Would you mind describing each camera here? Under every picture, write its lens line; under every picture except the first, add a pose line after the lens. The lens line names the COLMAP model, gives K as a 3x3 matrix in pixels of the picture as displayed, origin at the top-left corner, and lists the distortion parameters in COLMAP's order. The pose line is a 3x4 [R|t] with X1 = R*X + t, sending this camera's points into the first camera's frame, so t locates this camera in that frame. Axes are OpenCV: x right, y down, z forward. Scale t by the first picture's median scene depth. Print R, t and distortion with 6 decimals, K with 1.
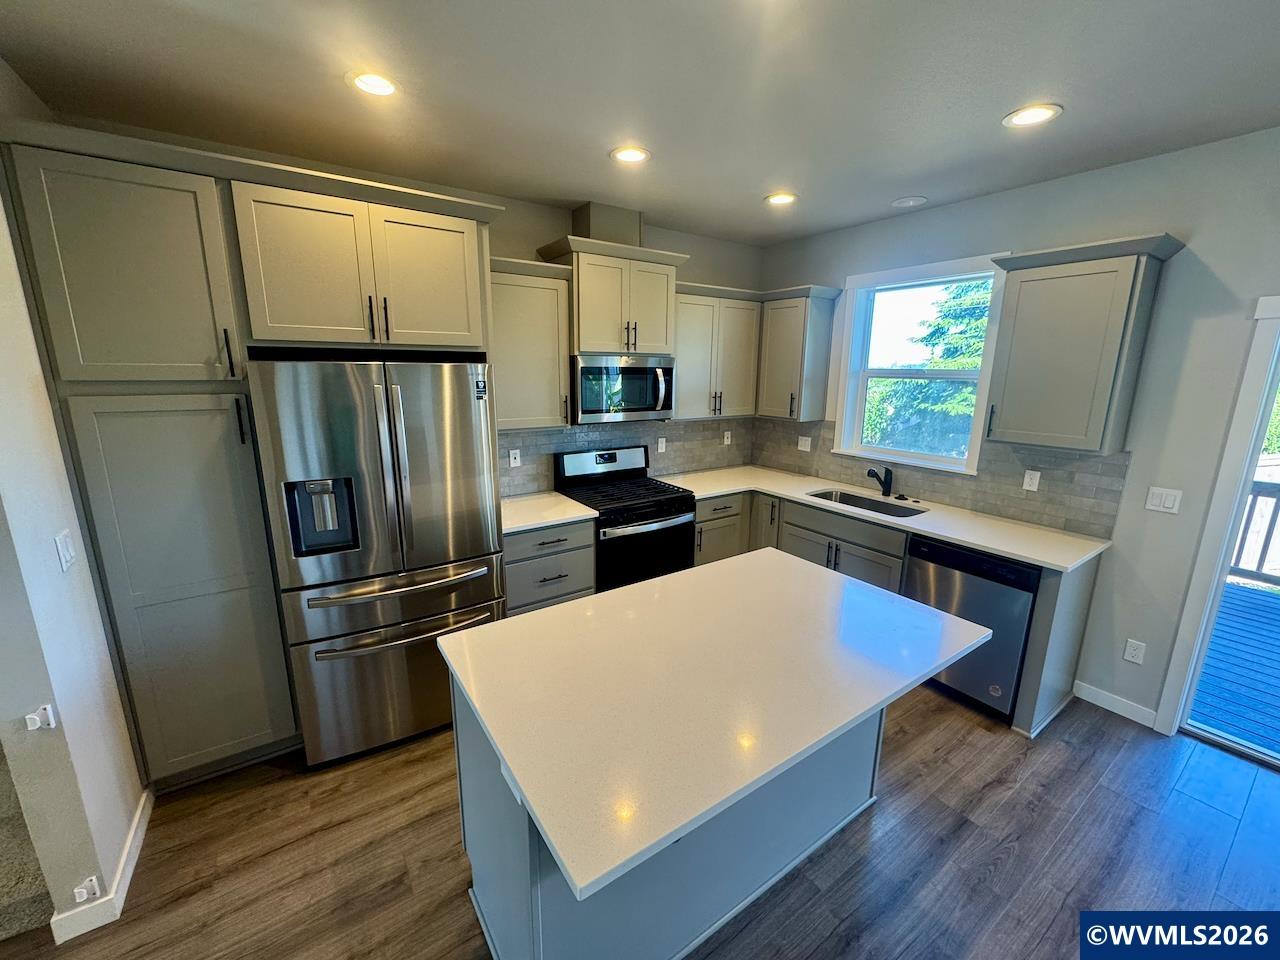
lens RADIAL K [[511.2, 0, 638.5], [0, 511.2, 475.6], [0, 0, 1]] dist [-0.001281, 0.000353]
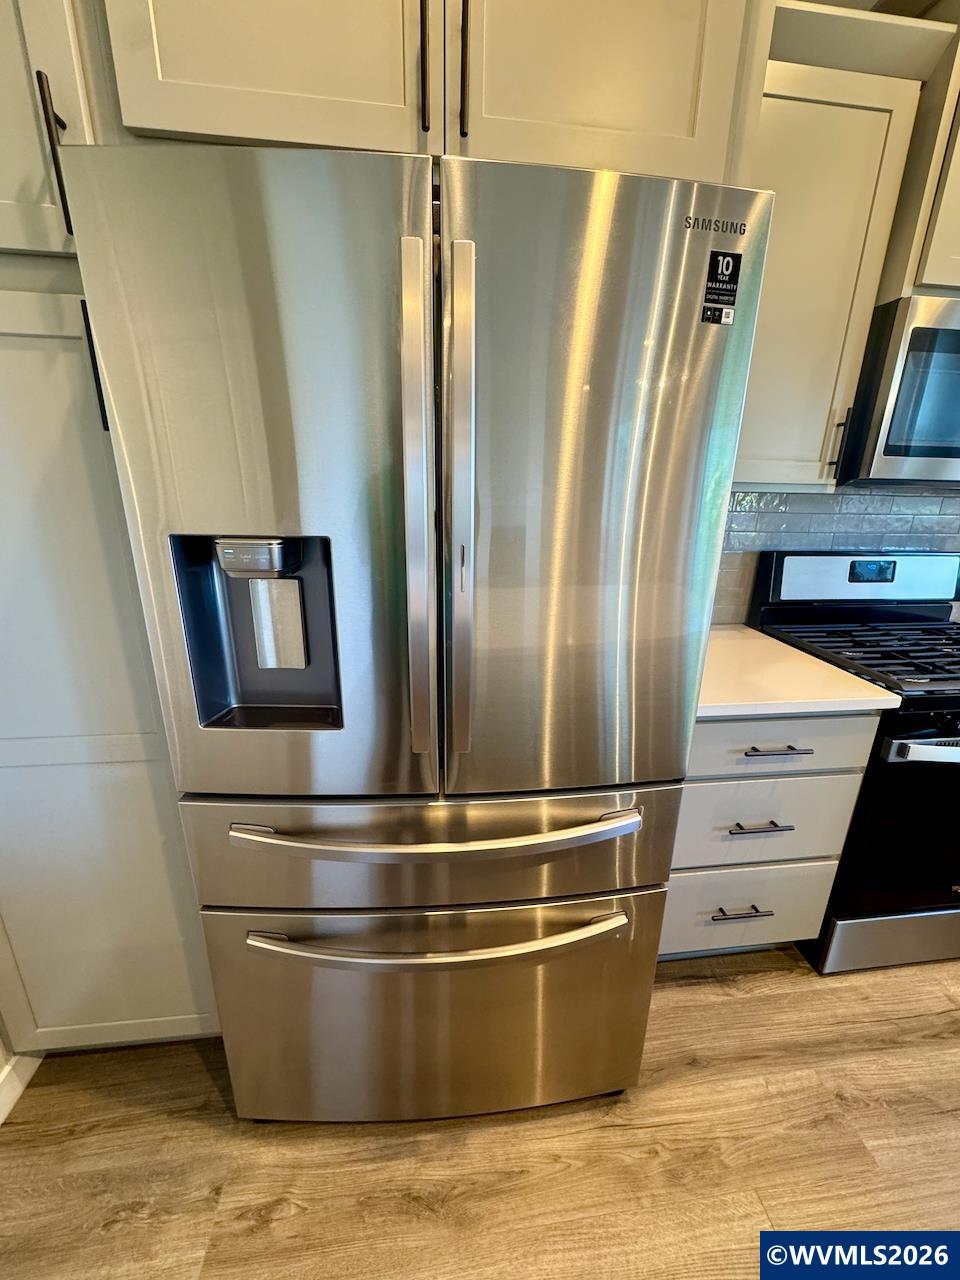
lens RADIAL K [[511.2, 0, 480.0], [0, 511.2, 640.0], [0, 0, 1]] dist [-0.001281, 0.000353]
pose [[0.886477, 0.149143, -0.438081, -0.202577], [-0.106706, 0.987011, 0.120099, 0.012620], [0.450303, -0.059719, 0.890877, 0.489055]]
